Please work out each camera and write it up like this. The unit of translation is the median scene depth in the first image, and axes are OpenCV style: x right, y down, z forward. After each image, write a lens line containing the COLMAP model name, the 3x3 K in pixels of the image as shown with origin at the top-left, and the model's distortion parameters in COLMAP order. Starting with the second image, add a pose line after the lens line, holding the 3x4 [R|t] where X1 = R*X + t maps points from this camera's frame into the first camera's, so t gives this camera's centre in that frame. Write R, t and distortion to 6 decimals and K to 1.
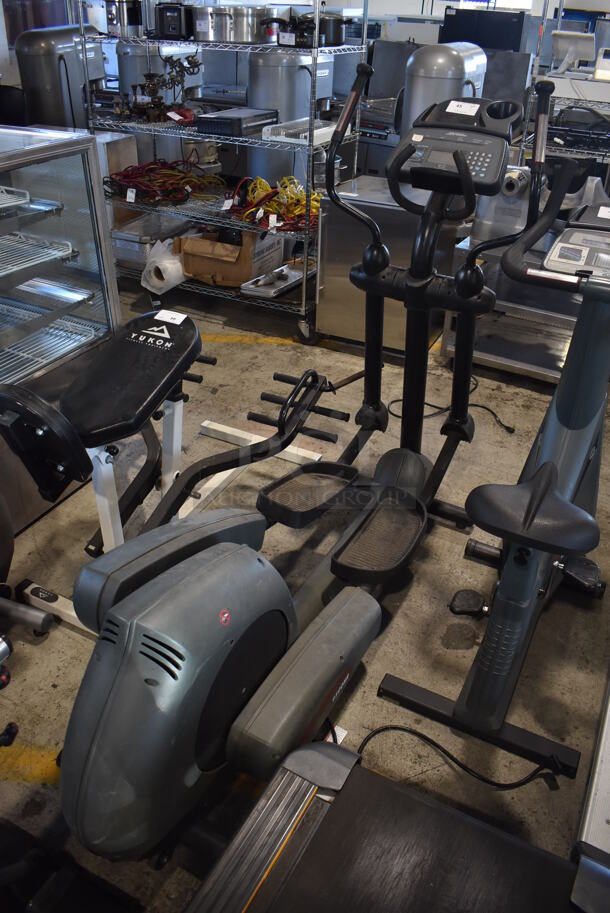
lens RADIAL K [[712.9, 0, 303.0], [0, 712.9, 460.7], [0, 0, 1]] dist [-0.083529, -0.001656]
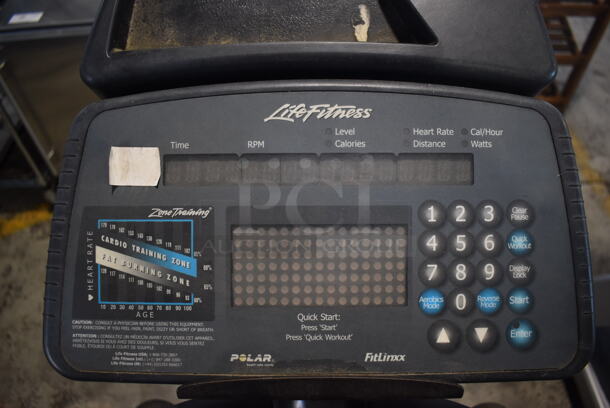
lens RADIAL K [[476.3, 0, 308.3], [0, 476.3, 205.0], [0, 0, 1]] dist [-0.083529, -0.001656]
pose [[0.873001, -0.397309, 0.282869, 0.156462], [0.293547, 0.891207, 0.345804, -0.460935], [-0.389485, -0.218853, 0.894653, 0.814536]]
